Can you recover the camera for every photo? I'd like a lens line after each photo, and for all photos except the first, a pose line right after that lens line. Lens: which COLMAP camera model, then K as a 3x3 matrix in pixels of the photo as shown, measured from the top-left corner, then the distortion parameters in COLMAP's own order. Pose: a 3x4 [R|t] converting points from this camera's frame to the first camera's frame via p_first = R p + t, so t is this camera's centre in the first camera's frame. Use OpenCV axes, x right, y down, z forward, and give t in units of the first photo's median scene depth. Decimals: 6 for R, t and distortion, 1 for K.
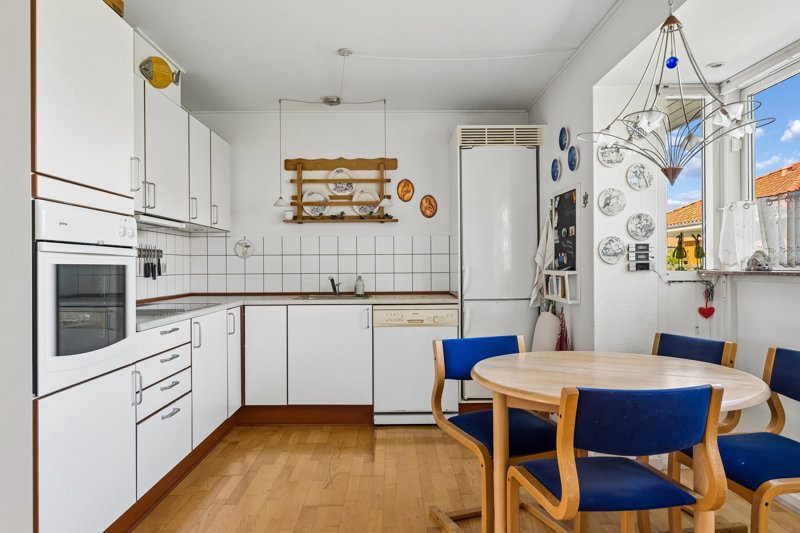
lens RADIAL K [[530.5, 0, 400.0], [0, 530.5, 266.5], [0, 0, 1]] dist [0.003291, 0.000917]
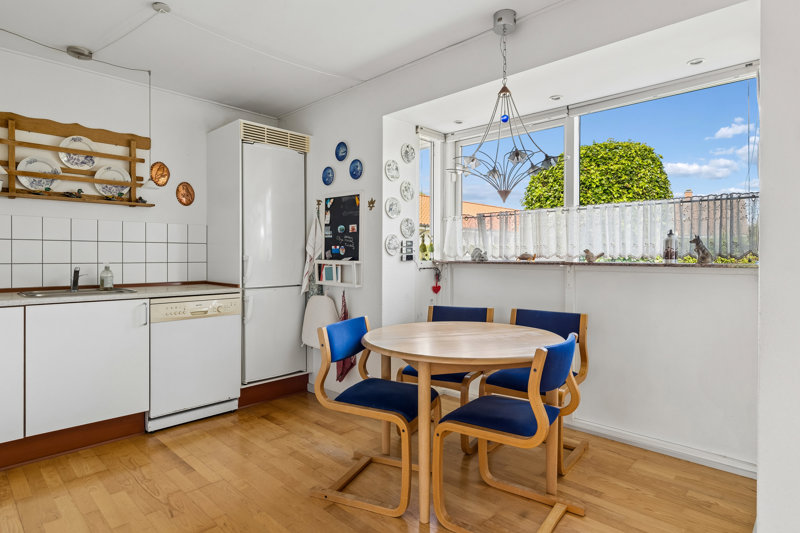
lens RADIAL K [[438.8, 0, 399.7], [0, 438.8, 259.1], [0, 0, 1]] dist [-0.000343, 0.000617]
pose [[0.701313, 0.003427, 0.712845, -0.282547], [-0.007536, 0.999968, 0.002606, 0.000883], [-0.712813, -0.007199, 0.701317, 0.183627]]
